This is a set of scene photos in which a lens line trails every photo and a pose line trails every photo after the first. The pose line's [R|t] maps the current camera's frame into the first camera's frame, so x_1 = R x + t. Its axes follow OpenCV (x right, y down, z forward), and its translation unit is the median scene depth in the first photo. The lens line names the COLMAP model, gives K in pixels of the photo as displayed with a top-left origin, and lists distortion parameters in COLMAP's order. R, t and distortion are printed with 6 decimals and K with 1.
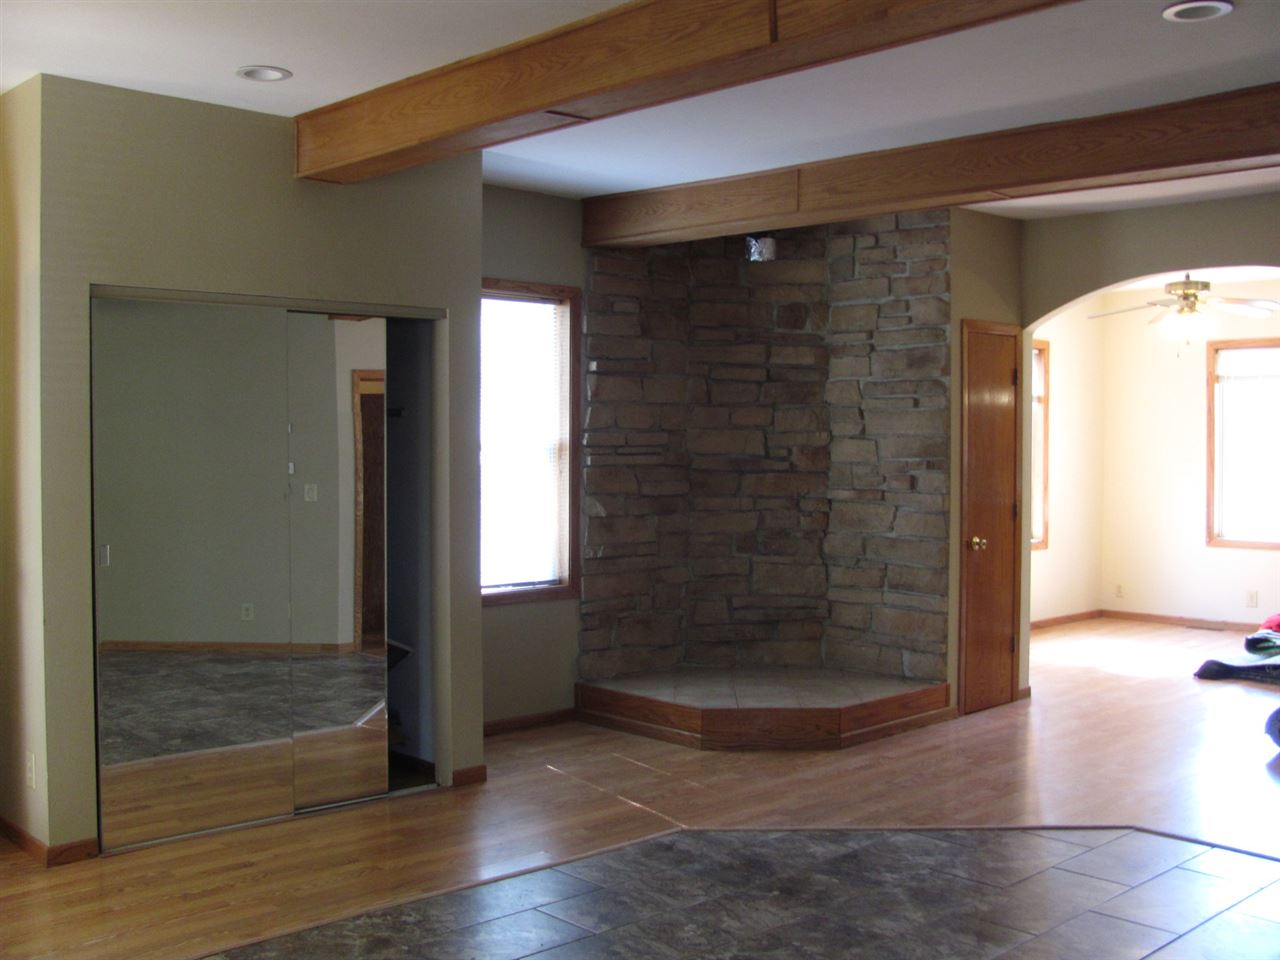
lens RADIAL K [[1365.5, 0, 646.3], [0, 1365.5, 473.2], [0, 0, 1]] dist [-0.228047, 0.295950]
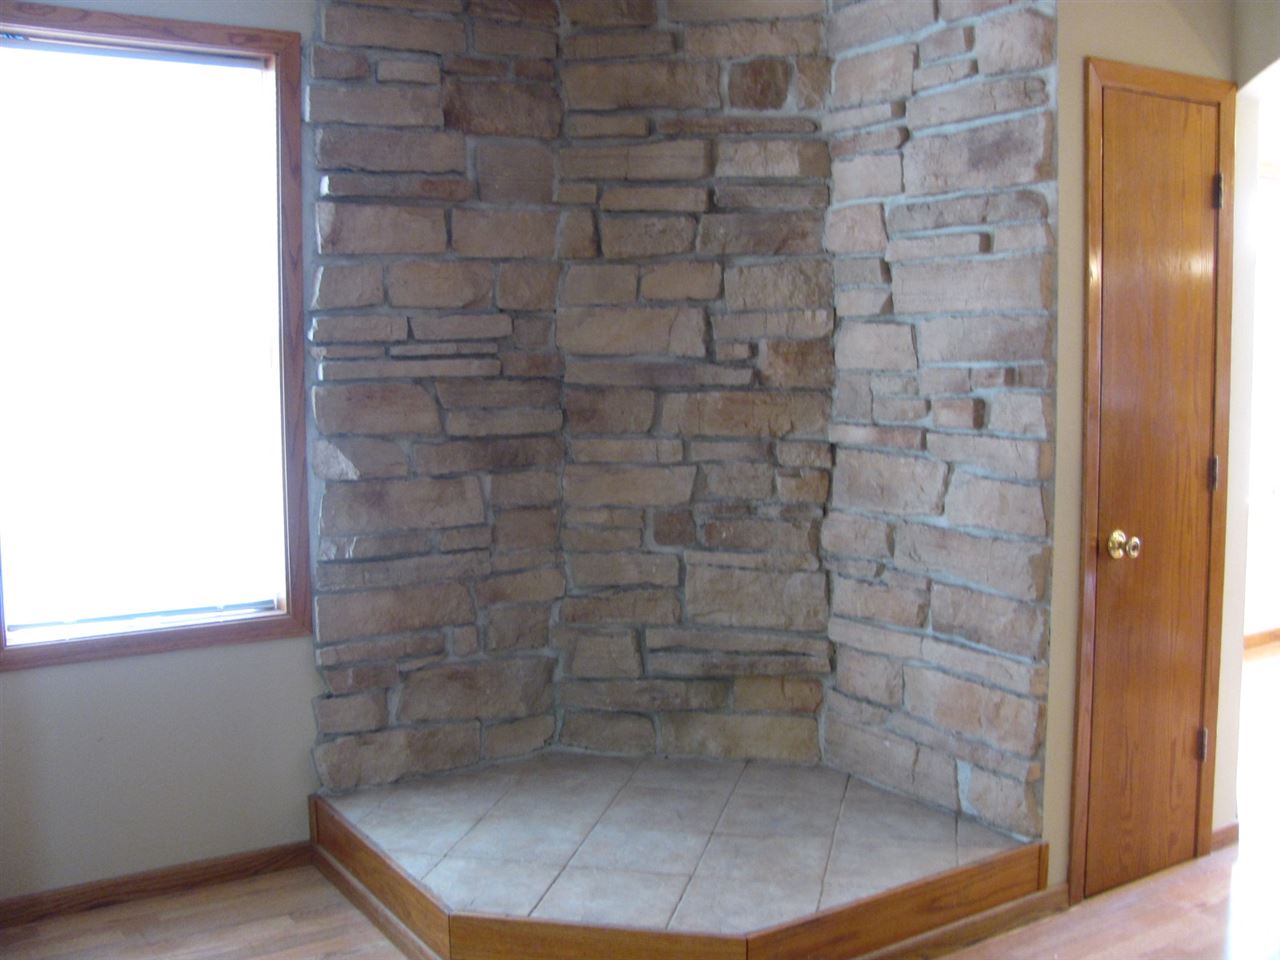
lens RADIAL K [[1365.5, 0, 646.3], [0, 1365.5, 473.2], [0, 0, 1]] dist [-0.228047, 0.295950]
pose [[0.982511, 0.008326, -0.186021, 0.165255], [0.004854, 0.997515, 0.070287, -0.005777], [0.186144, -0.069961, 0.980029, 0.504715]]
